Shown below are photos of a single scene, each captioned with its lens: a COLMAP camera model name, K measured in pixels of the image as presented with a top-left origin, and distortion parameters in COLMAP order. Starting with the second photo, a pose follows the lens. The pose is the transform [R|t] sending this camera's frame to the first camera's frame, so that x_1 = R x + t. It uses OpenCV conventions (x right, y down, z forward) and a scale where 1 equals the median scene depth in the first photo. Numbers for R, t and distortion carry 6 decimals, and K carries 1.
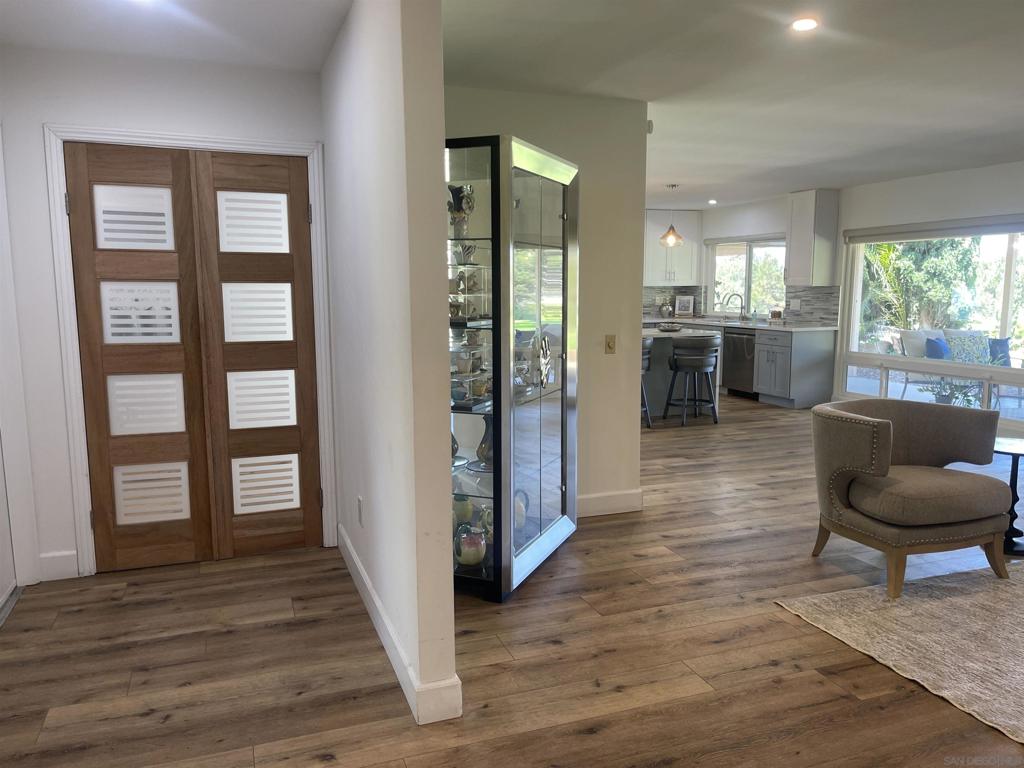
lens RADIAL K [[782.0, 0, 512.0], [0, 782.0, 384.0], [0, 0, 1]] dist [0.007640, -0.012328]
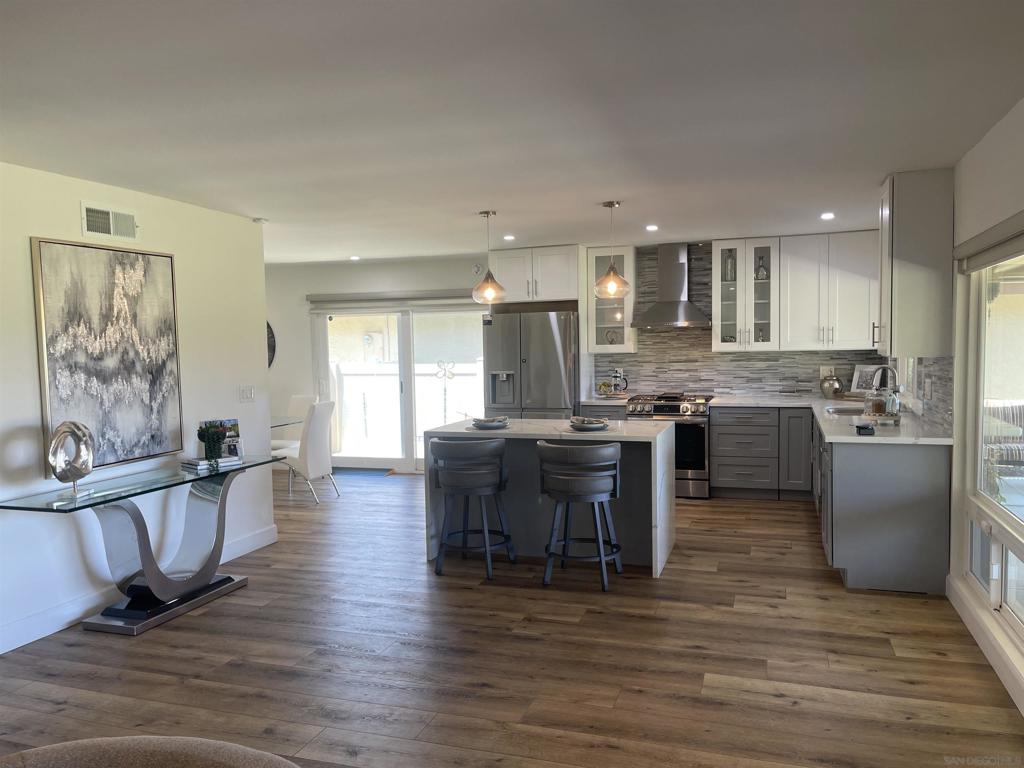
lens RADIAL K [[782.0, 0, 512.0], [0, 782.0, 384.0], [0, 0, 1]] dist [0.007640, -0.012328]
pose [[0.774019, 0.020976, -0.632815, 0.398075], [-0.061470, 0.997219, -0.042131, -0.053613], [0.630171, 0.071509, 0.773156, 0.337427]]
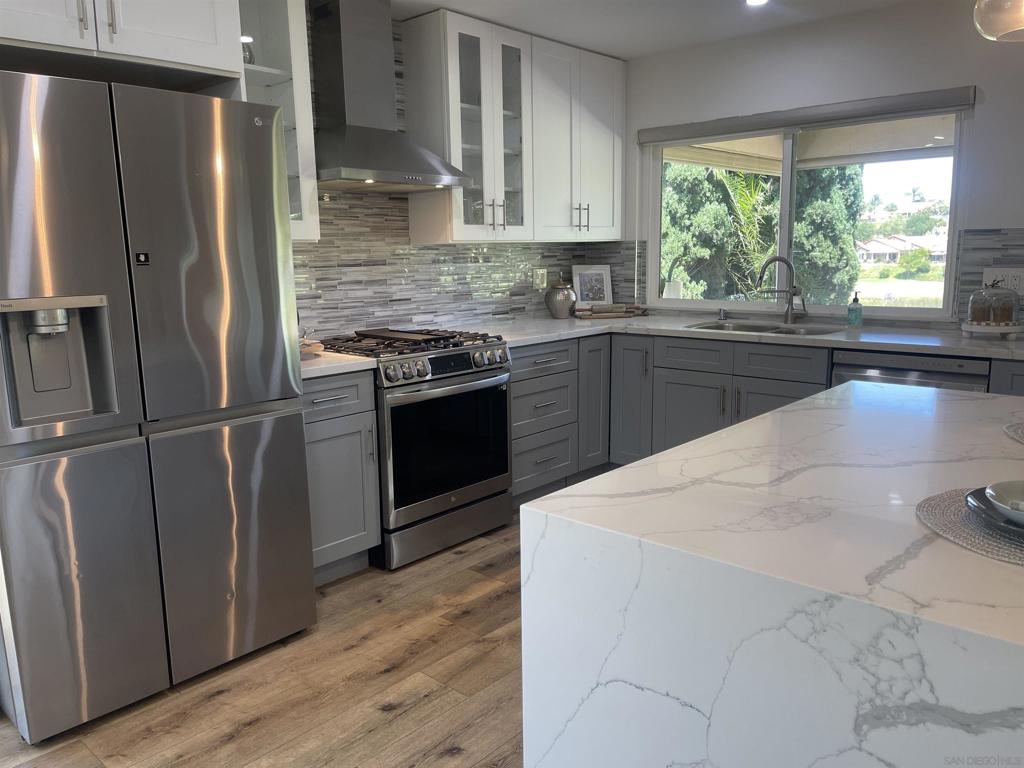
lens RADIAL K [[782.0, 0, 512.0], [0, 782.0, 384.0], [0, 0, 1]] dist [0.007640, -0.012328]
pose [[0.883338, -0.090502, 0.459916, -0.021430], [0.072596, 0.995759, 0.056514, -0.075174], [-0.463080, -0.016533, 0.886162, 0.638928]]
